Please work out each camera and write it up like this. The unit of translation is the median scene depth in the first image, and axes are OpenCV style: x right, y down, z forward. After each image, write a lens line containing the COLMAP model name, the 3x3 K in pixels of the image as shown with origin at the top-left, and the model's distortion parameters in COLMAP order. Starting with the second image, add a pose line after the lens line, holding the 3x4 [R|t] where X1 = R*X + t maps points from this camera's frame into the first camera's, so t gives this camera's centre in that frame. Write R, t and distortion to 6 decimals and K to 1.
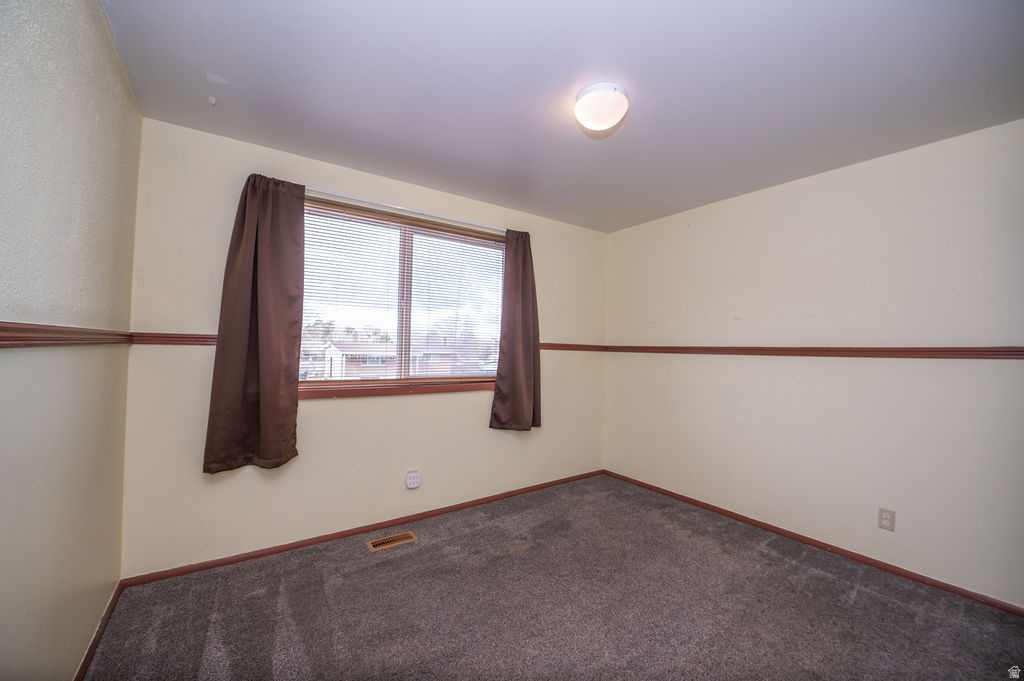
lens RADIAL K [[407.2, 0, 504.2], [0, 407.2, 338.6], [0, 0, 1]] dist [-0.020072, -0.000136]
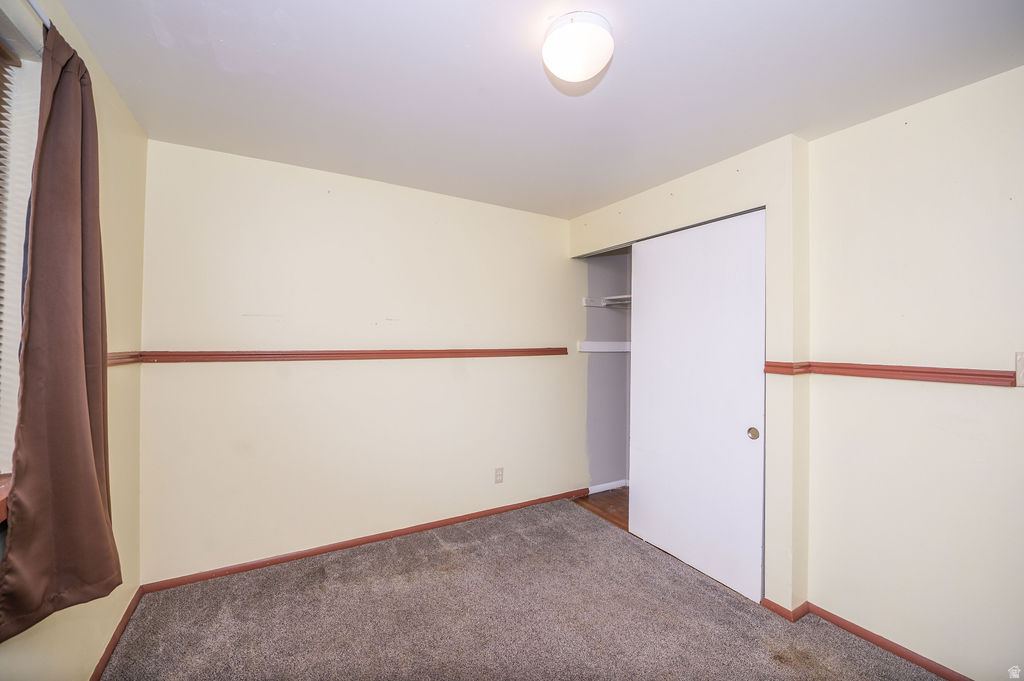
lens RADIAL K [[407.2, 0, 504.2], [0, 407.2, 338.6], [0, 0, 1]] dist [-0.020072, -0.000136]
pose [[0.072611, -0.001381, 0.997359, -0.383587], [-0.015067, 0.999883, 0.002481, -0.014596], [-0.997247, -0.015207, 0.072582, 0.812644]]
